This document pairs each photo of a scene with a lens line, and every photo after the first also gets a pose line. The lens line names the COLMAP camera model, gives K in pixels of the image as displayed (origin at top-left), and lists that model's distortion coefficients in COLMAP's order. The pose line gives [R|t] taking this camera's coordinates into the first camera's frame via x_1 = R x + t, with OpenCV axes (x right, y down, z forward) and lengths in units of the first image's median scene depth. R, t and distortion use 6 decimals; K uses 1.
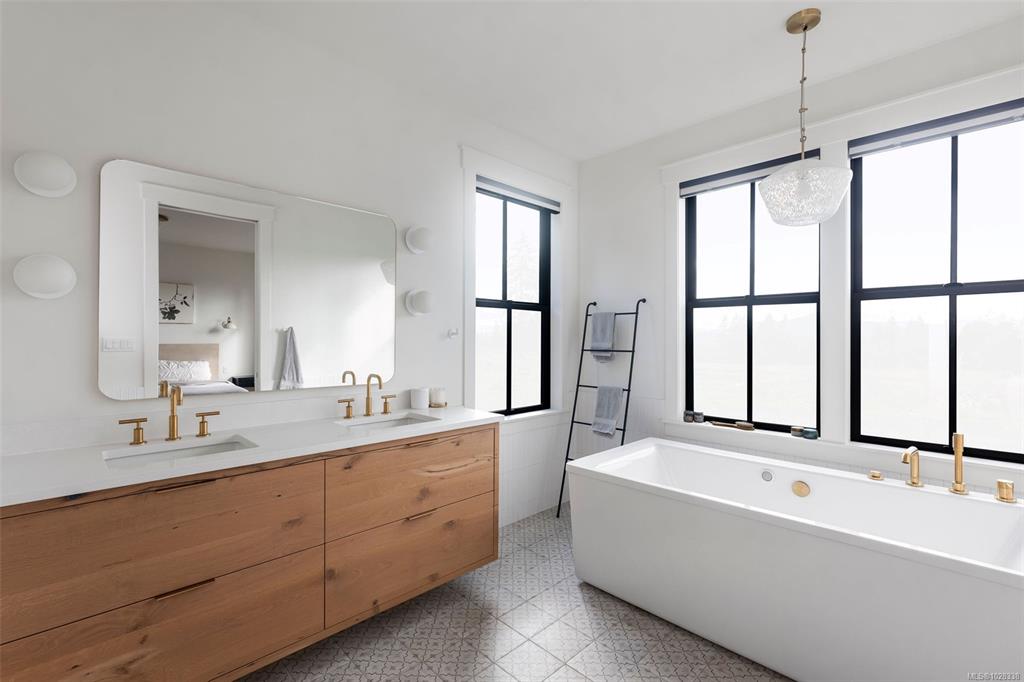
lens RADIAL K [[460.1, 0, 519.5], [0, 460.1, 342.5], [0, 0, 1]] dist [-0.008311, 0.000767]
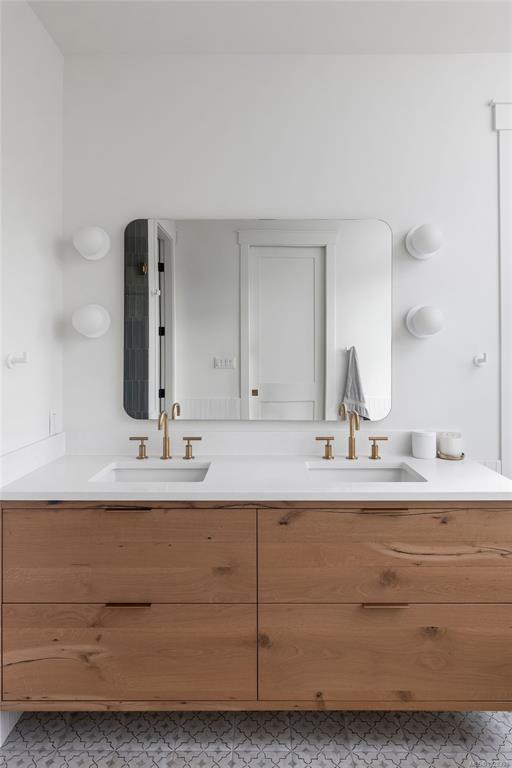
lens RADIAL K [[463.8, 0, 270.2], [0, 463.8, 343.6], [0, 0, 1]] dist [-0.005718, 0.002928]
pose [[0.697594, -0.010491, -0.716417, 0.193107], [-0.002316, 0.999855, -0.016897, -0.041531], [0.716490, 0.013446, 0.697468, 0.302189]]
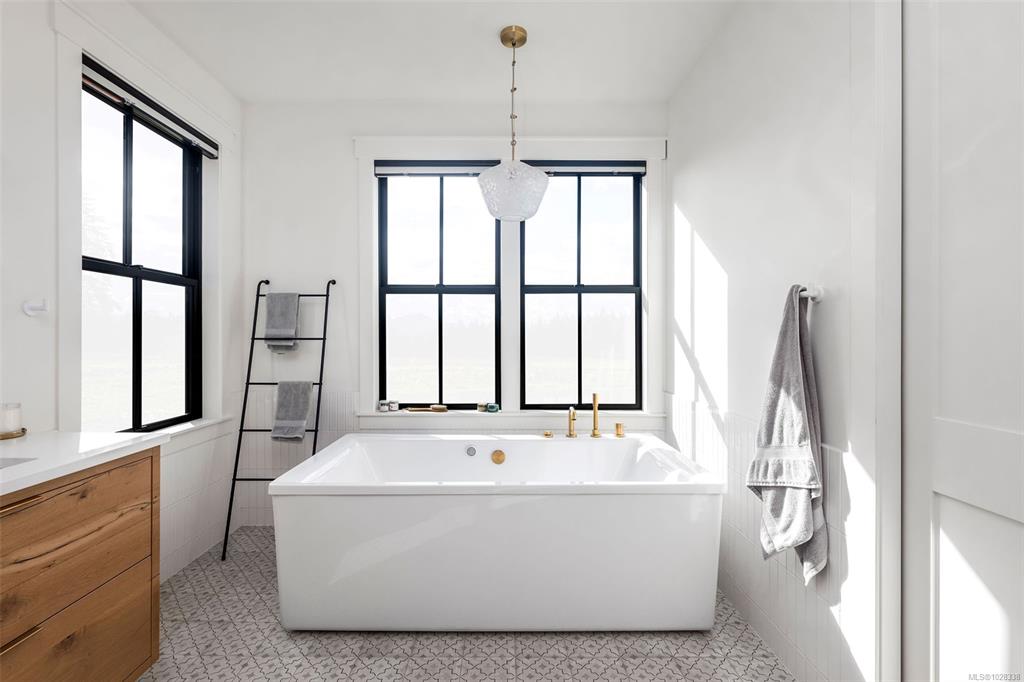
lens RADIAL K [[442.8, 0, 506.9], [0, 442.8, 338.5], [0, 0, 1]] dist [-0.002727, 0.002693]
pose [[0.708195, -0.008180, 0.705969, -0.147581], [0.008680, 0.999958, 0.002878, 0.027511], [-0.705963, 0.004090, 0.708237, 0.232923]]
